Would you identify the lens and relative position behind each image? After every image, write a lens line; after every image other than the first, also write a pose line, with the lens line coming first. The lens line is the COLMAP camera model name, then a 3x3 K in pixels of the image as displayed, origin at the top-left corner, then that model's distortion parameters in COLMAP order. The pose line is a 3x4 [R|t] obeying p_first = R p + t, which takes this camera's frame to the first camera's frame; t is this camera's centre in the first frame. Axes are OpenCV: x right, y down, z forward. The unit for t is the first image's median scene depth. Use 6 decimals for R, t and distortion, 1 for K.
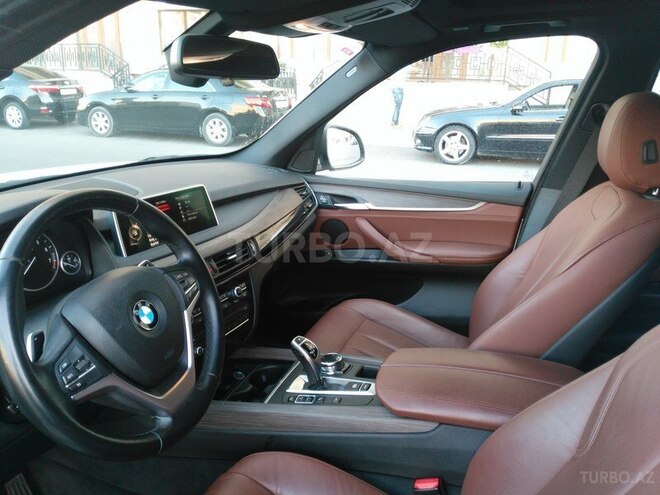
lens RADIAL K [[557.8, 0, 330.0], [0, 557.8, 247.5], [0, 0, 1]] dist [0.127231, -0.245930]
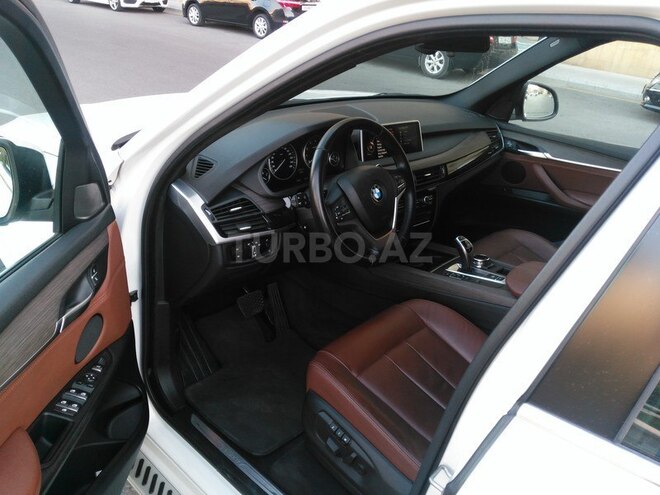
lens RADIAL K [[535.1, 0, 333.8], [0, 535.1, 245.2], [0, 0, 1]] dist [0.062868, -0.140023]
pose [[0.926868, 0.218543, -0.305214, 0.062024], [-0.178431, 0.971826, 0.154002, 0.024152], [0.330271, -0.088280, 0.939749, -0.391338]]
